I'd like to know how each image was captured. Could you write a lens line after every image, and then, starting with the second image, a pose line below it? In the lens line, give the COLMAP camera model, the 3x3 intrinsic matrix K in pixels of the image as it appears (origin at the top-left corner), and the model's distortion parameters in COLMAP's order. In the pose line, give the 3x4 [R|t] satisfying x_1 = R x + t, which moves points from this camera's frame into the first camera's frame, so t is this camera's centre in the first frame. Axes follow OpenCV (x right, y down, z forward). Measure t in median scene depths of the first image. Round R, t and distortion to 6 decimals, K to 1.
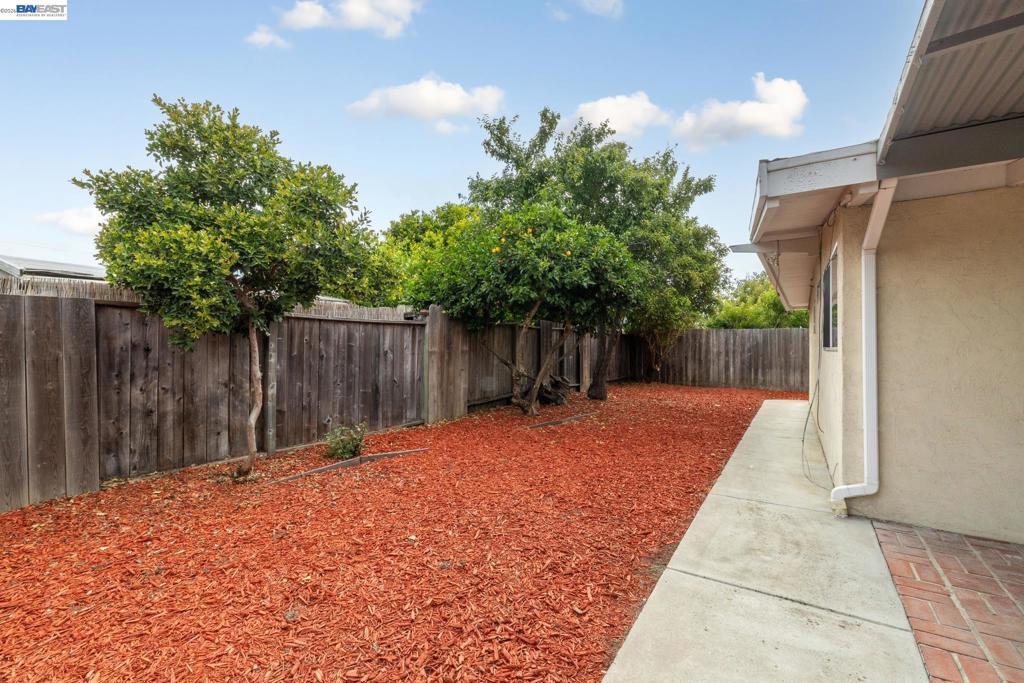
lens RADIAL K [[447.0, 0, 511.1], [0, 447.0, 344.9], [0, 0, 1]] dist [0.000888, 0.000521]
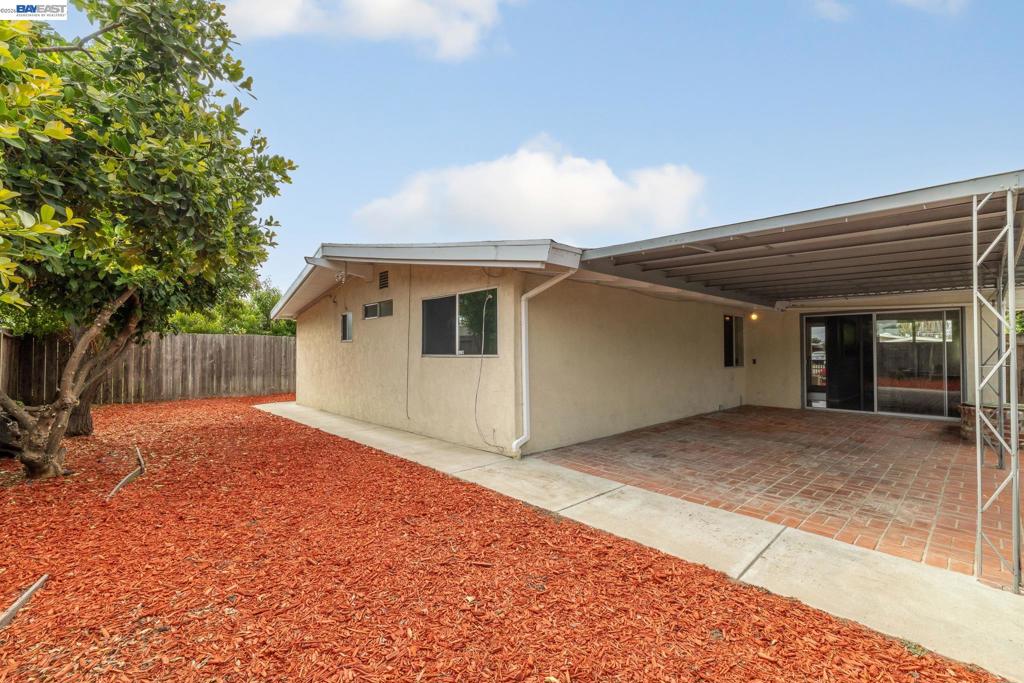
lens RADIAL K [[447.0, 0, 510.5], [0, 447.0, 343.1], [0, 0, 1]] dist [0.000888, 0.000521]
pose [[0.228609, 0.012609, 0.973437, -0.236486], [-0.000414, 0.999917, -0.012855, -0.005469], [-0.973518, 0.002536, 0.228596, 0.176939]]
